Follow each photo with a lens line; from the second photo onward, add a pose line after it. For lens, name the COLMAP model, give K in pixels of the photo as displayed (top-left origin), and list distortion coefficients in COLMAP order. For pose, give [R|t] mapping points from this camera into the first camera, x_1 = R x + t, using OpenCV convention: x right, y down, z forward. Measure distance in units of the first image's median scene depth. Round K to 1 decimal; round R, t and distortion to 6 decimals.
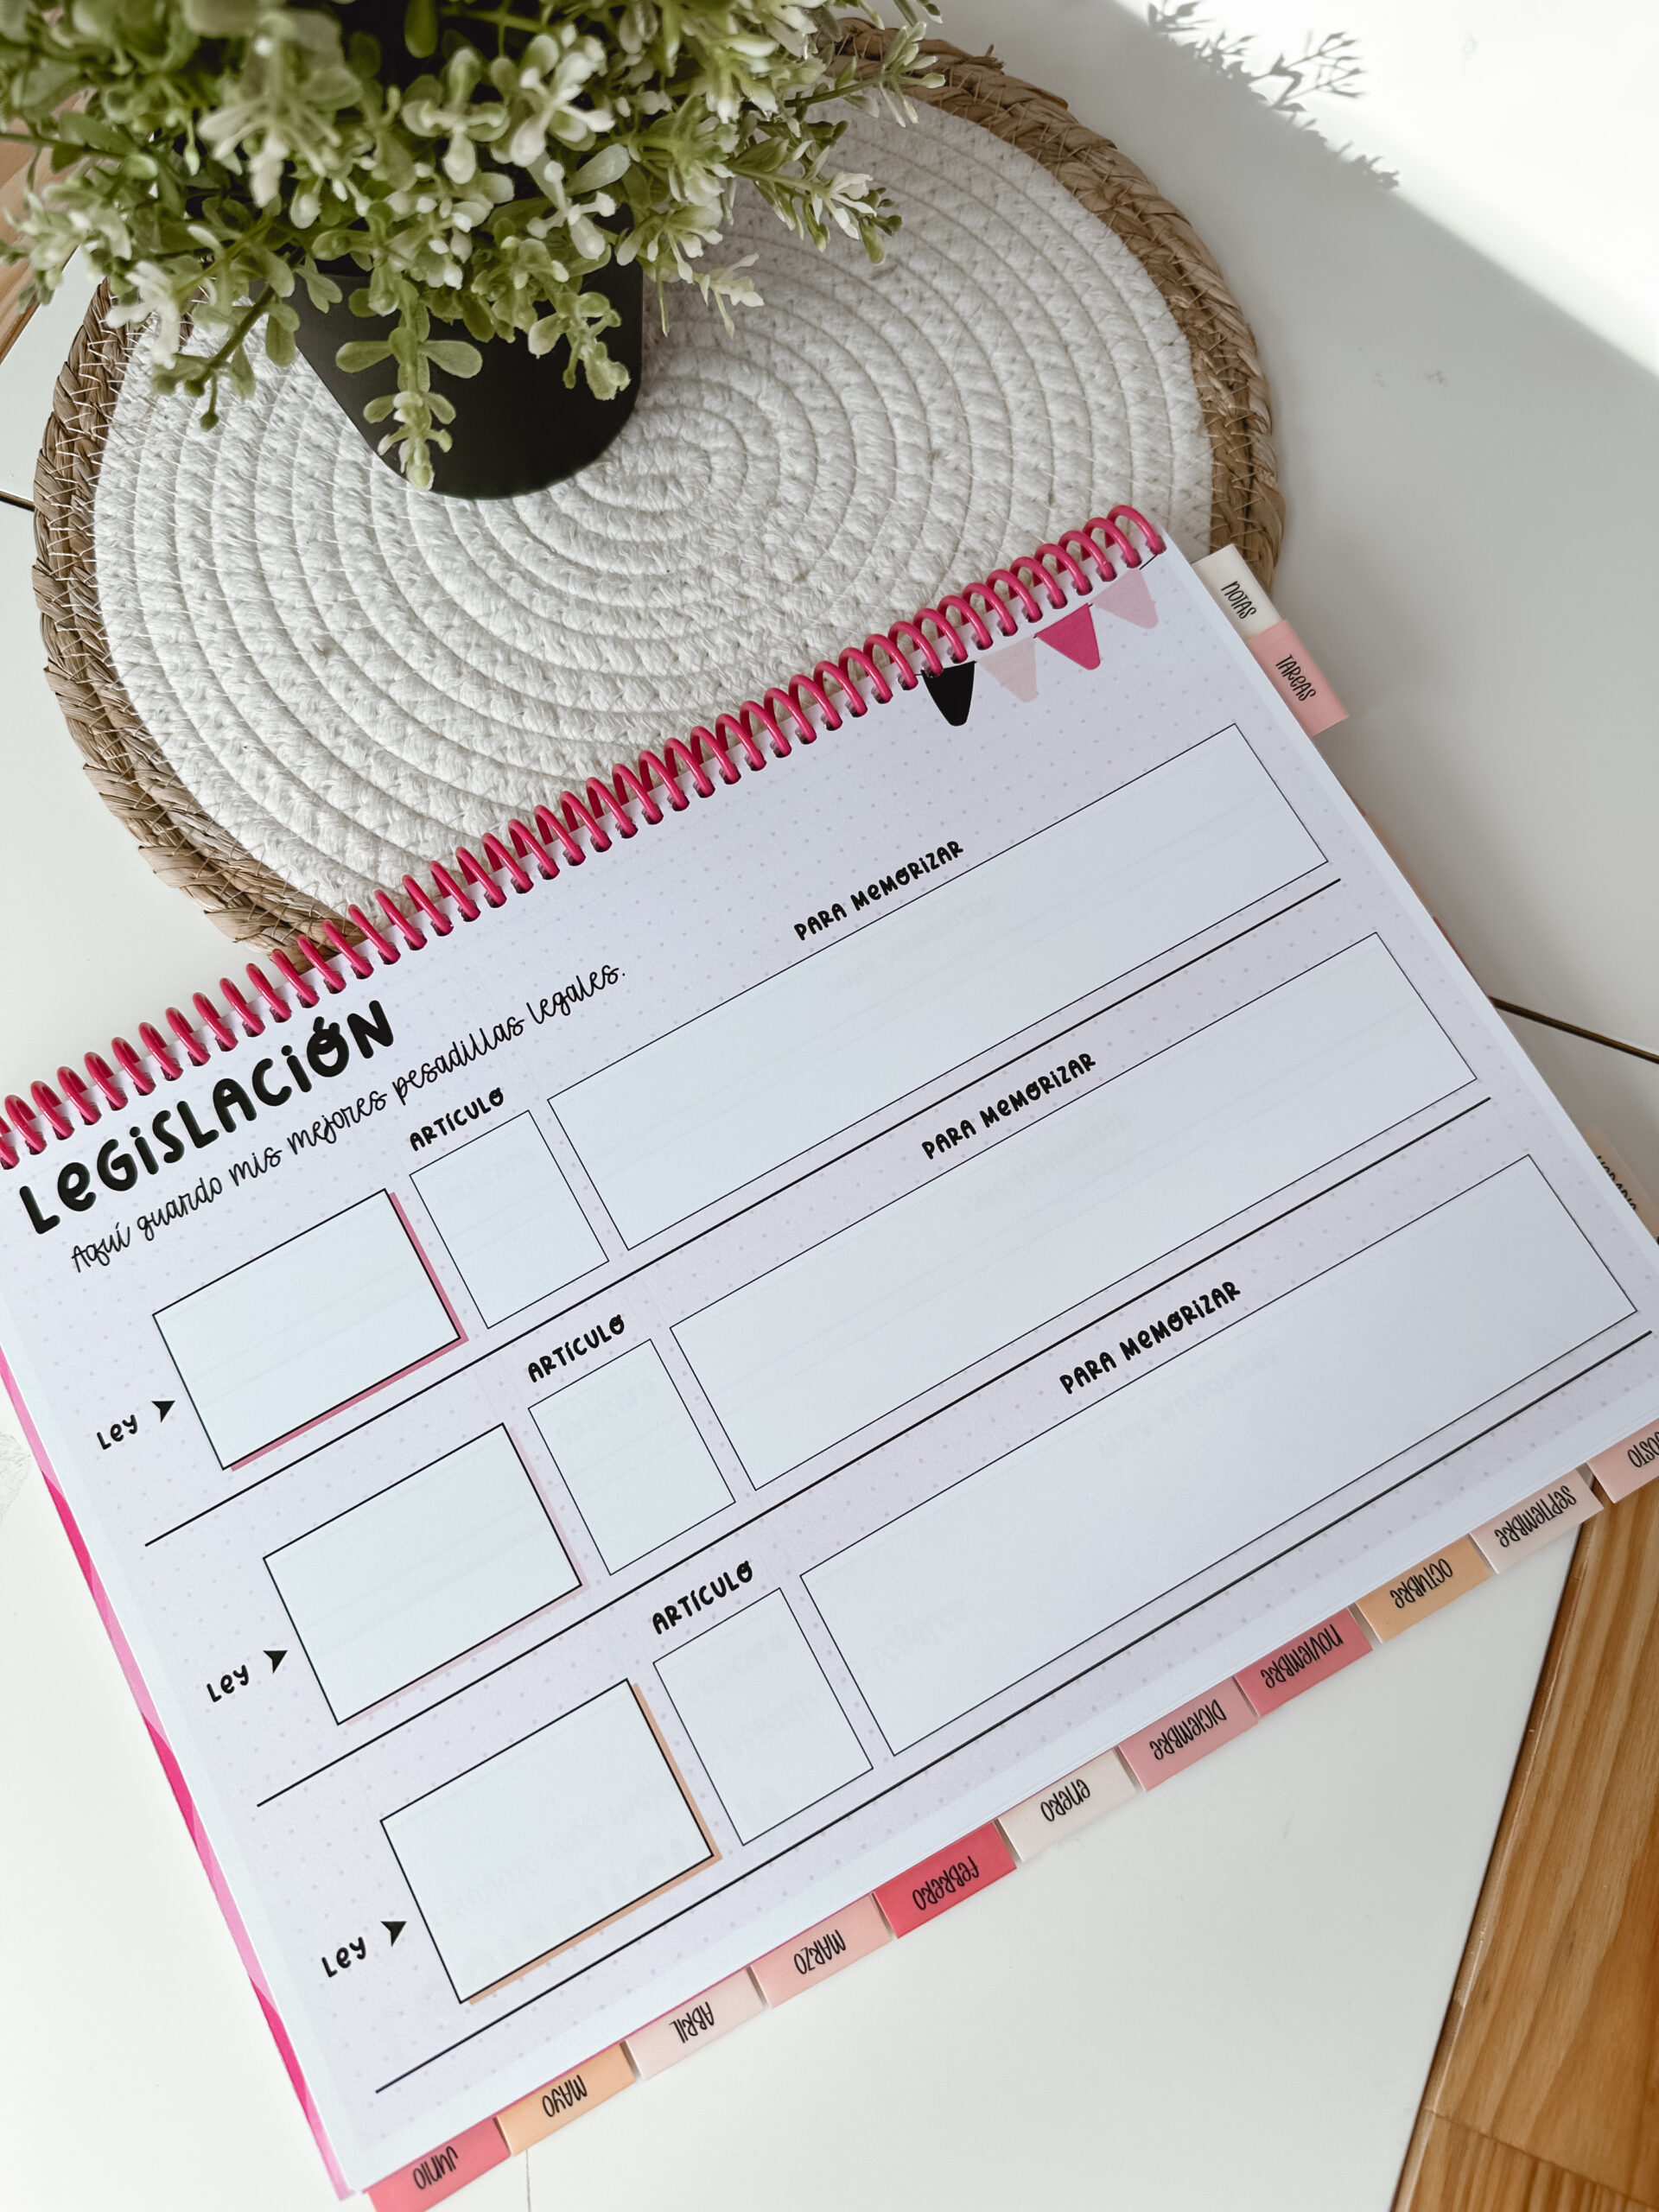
lens RADIAL K [[1545.8, 0, 802.8], [0, 1545.8, 1136.1], [0, 0, 1]] dist [-0.053304, -0.012345]
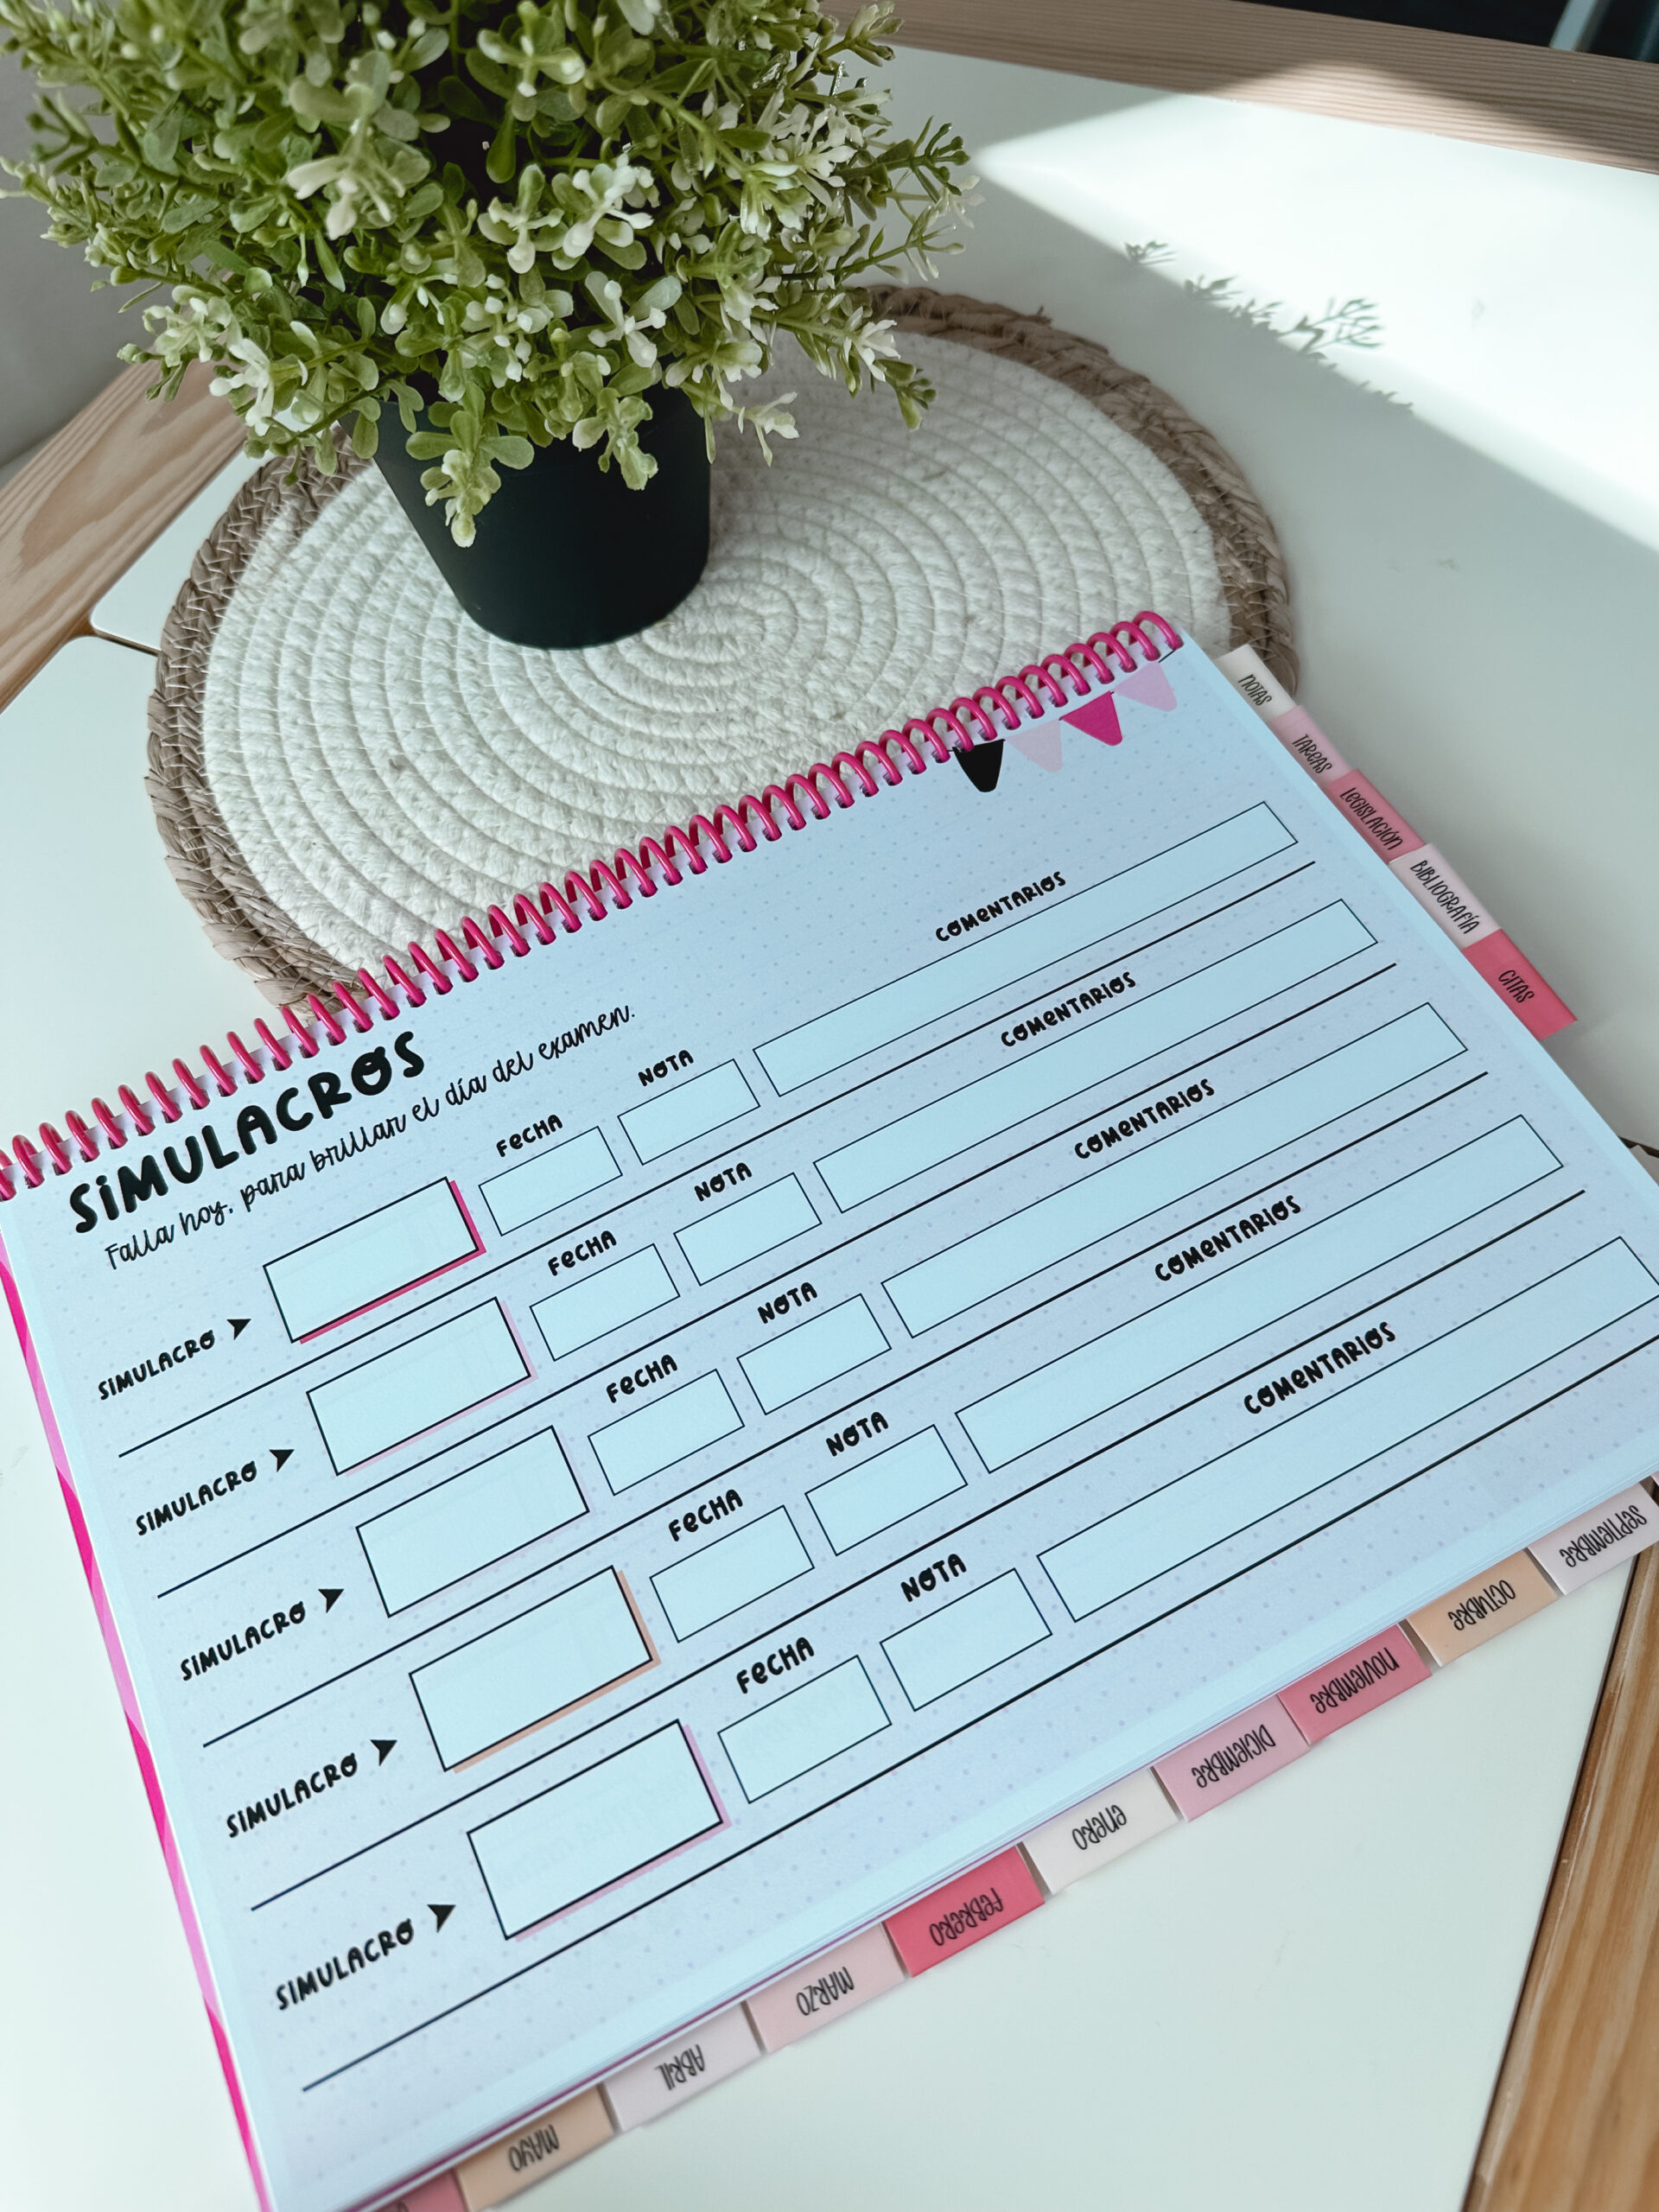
lens RADIAL K [[1545.8, 0, 801.0], [0, 1545.8, 1173.0], [0, 0, 1]] dist [-0.053304, -0.012345]
pose [[0.995990, 0.046384, -0.076502, 0.068264], [-0.061796, 0.975015, -0.213371, 0.175401], [0.064694, 0.217242, 0.973971, 0.021155]]
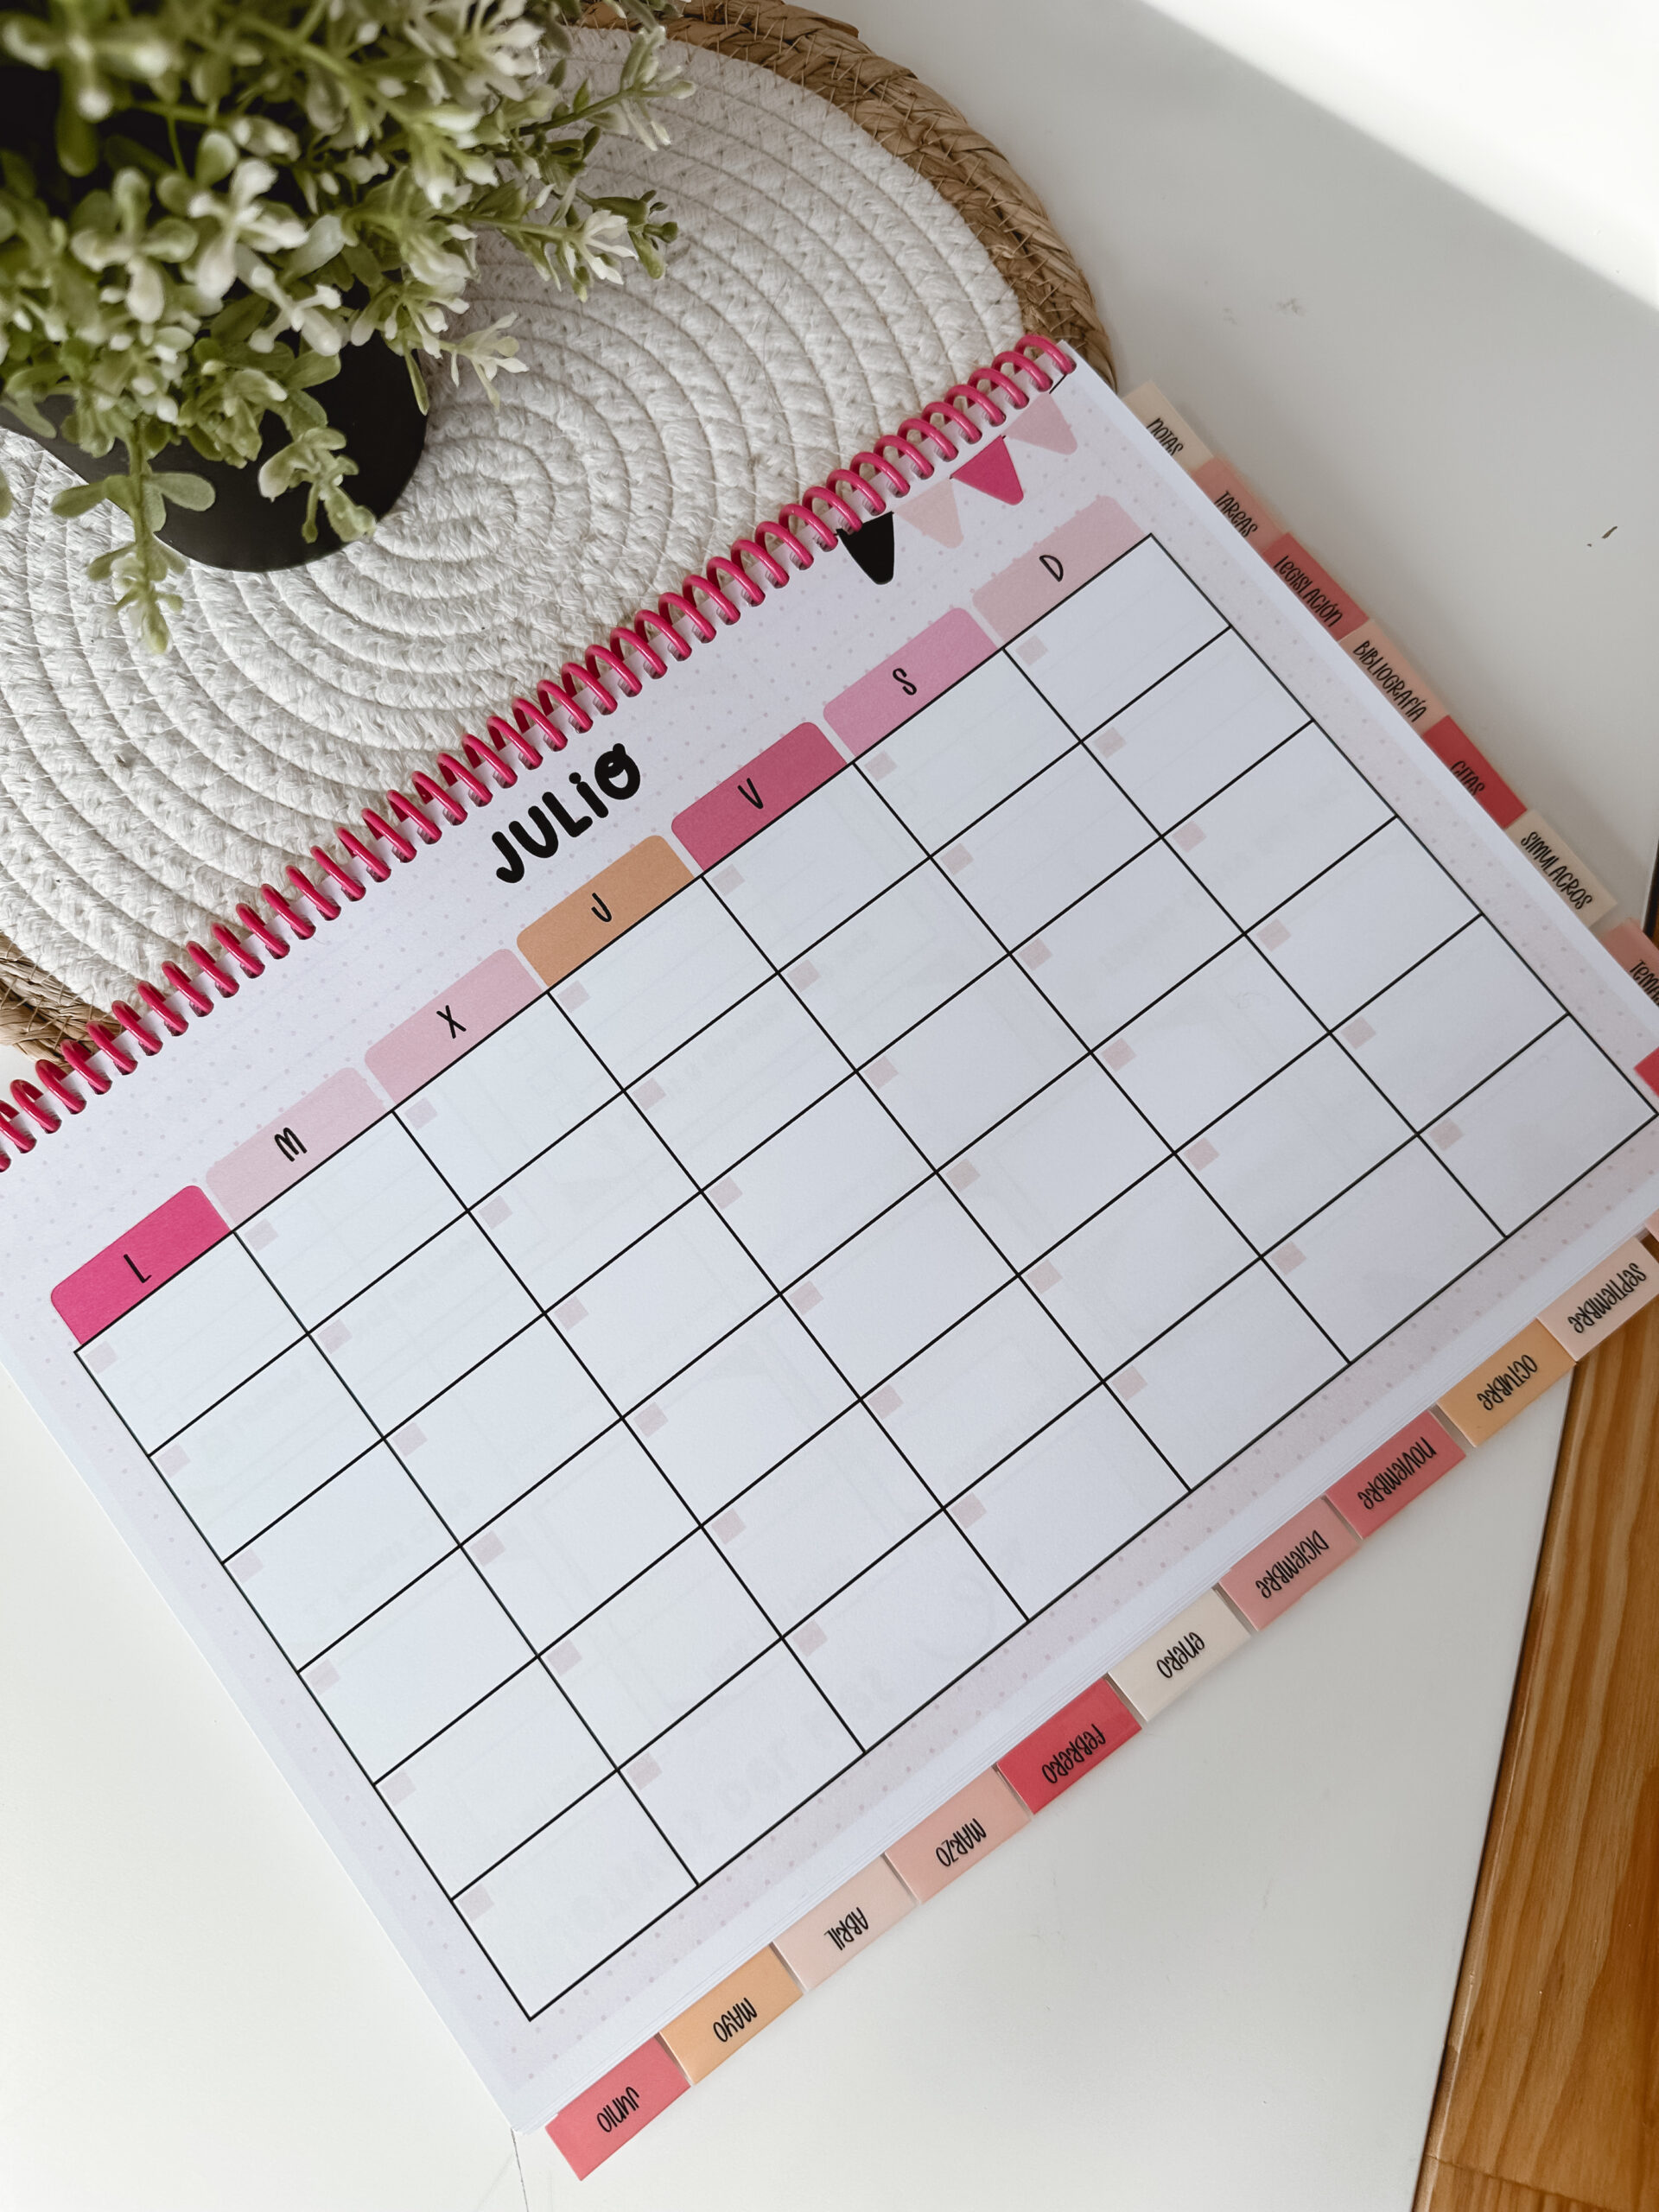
lens RADIAL K [[1545.8, 0, 797.5], [0, 1545.8, 1125.9], [0, 0, 1]] dist [-0.053304, -0.012345]
pose [[0.992261, -0.123791, 0.009712, 0.053609], [0.122523, 0.988790, 0.085334, -0.127025], [-0.020166, -0.083484, 0.996305, 0.052372]]
